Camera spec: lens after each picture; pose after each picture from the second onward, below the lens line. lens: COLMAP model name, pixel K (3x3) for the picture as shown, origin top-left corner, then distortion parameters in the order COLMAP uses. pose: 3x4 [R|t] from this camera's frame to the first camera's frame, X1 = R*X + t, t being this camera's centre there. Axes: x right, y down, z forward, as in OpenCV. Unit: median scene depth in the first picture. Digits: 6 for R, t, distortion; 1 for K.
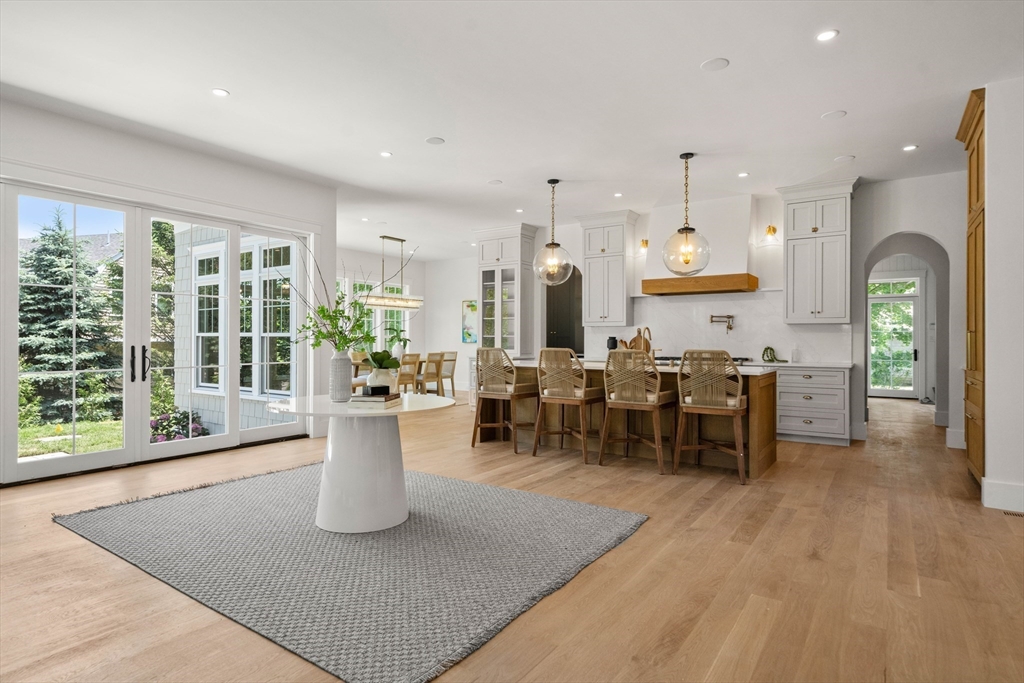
lens RADIAL K [[535.0, 0, 512.9], [0, 535.0, 340.4], [0, 0, 1]] dist [-0.002423, 0.000366]
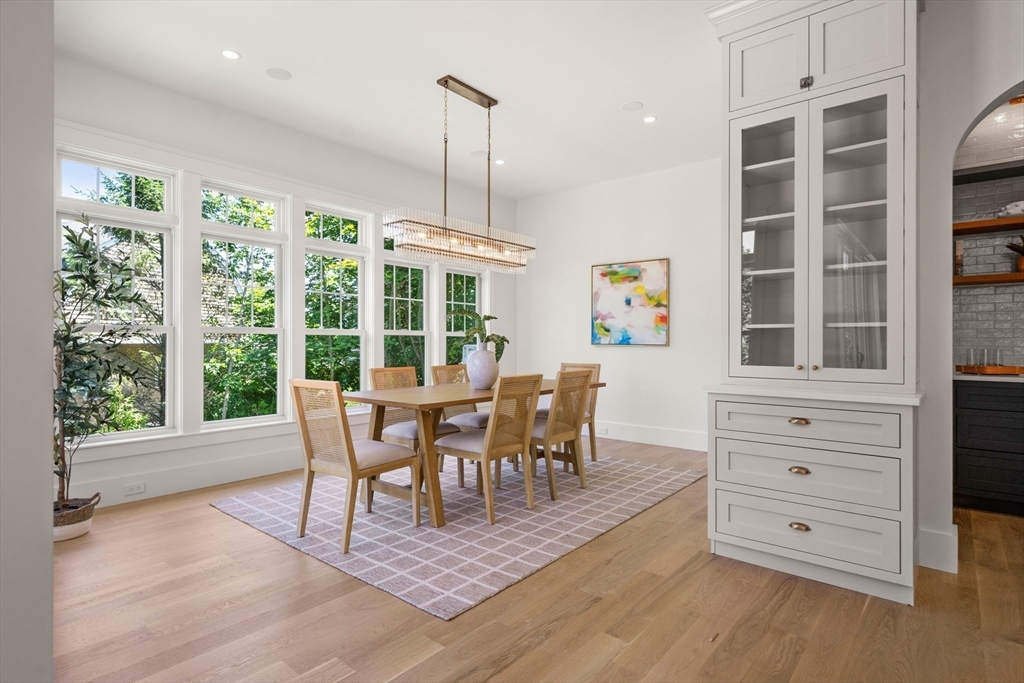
lens RADIAL K [[535.0, 0, 512.4], [0, 535.0, 343.5], [0, 0, 1]] dist [-0.002423, 0.000366]
pose [[0.995444, -0.002113, -0.095322, -0.210973], [0.002364, 0.999994, 0.002518, 0.002051], [0.095316, -0.002732, 0.995443, 0.824515]]
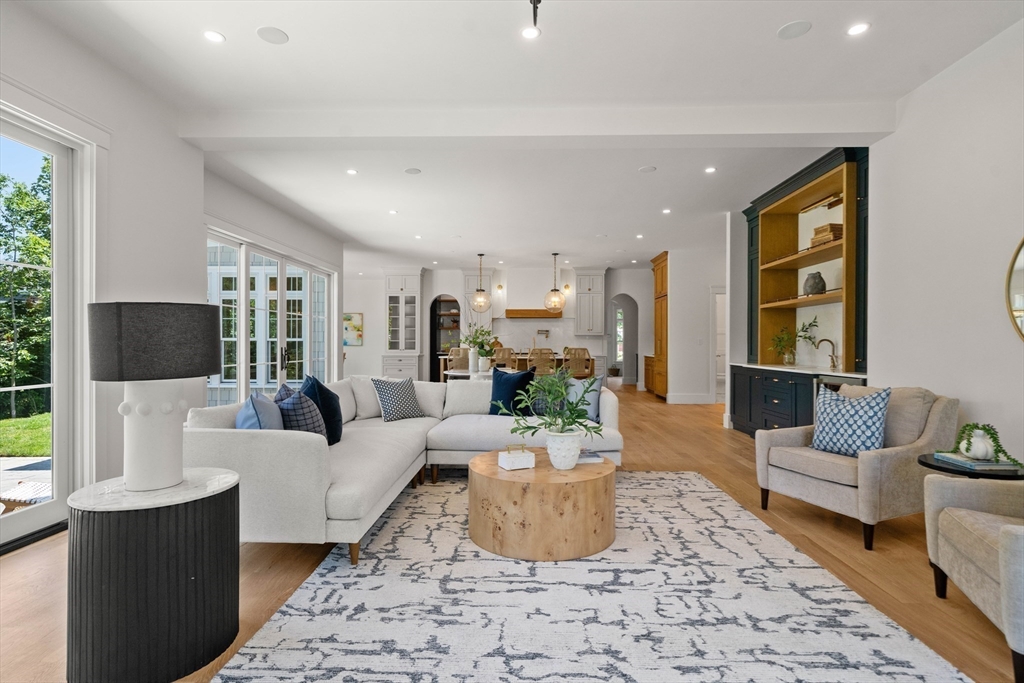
lens RADIAL K [[476.1, 0, 509.5], [0, 476.1, 341.1], [0, 0, 1]] dist [0.000826, 0.000031]
pose [[0.844524, 0.002961, 0.535510, -0.592438], [0.000220, 0.999983, -0.005876, 0.000765], [-0.535518, 0.005080, 0.844509, -0.331748]]
